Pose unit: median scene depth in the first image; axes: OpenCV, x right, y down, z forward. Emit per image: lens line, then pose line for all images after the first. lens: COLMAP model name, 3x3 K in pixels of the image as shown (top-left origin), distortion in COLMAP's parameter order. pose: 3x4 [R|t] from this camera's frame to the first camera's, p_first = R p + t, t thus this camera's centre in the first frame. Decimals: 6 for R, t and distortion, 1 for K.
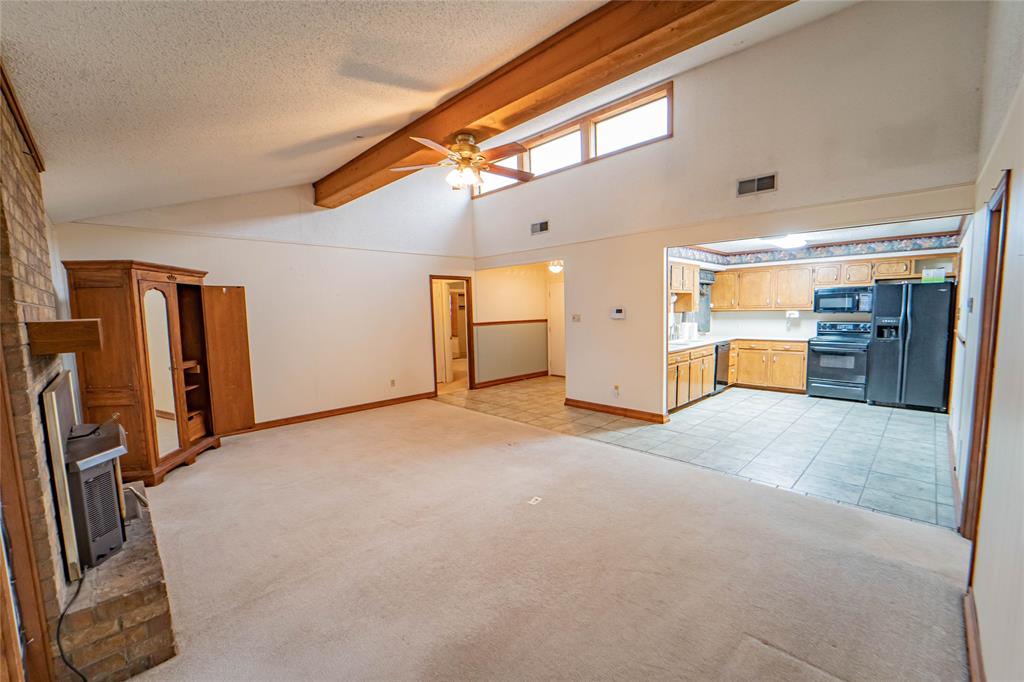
lens RADIAL K [[408.9, 0, 514.5], [0, 408.9, 344.1], [0, 0, 1]] dist [-0.014423, 0.000095]
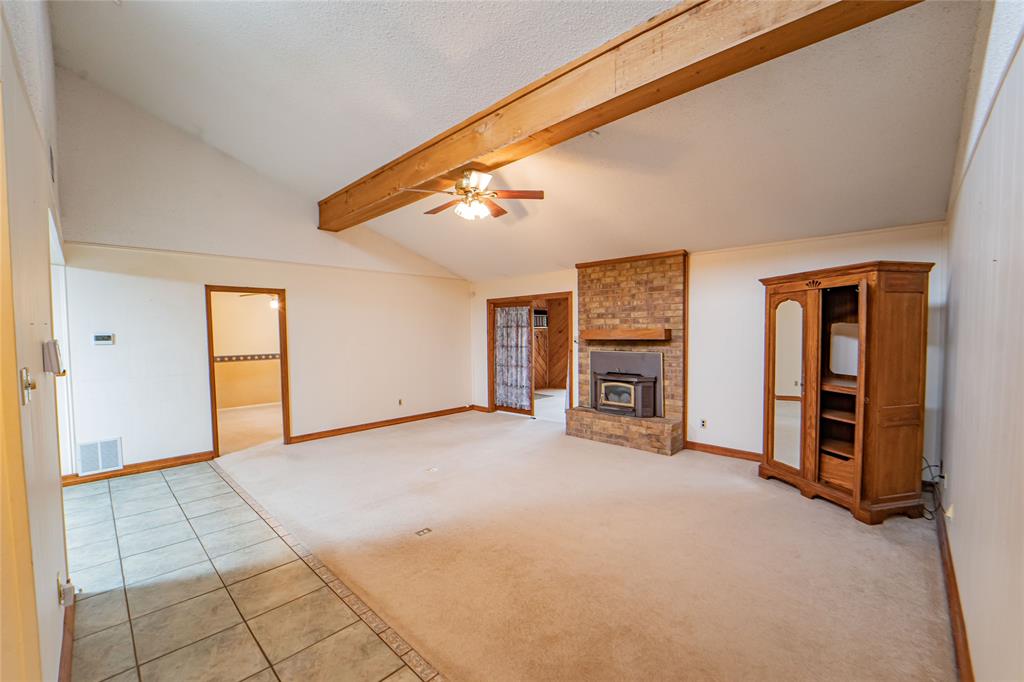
lens RADIAL K [[408.9, 0, 509.5], [0, 408.9, 337.8], [0, 0, 1]] dist [-0.014423, 0.000095]
pose [[-0.999022, 0.032959, -0.029481, -0.126500], [0.029743, 0.994176, 0.103579, -0.128472], [0.032723, 0.102601, -0.994184, 1.500786]]
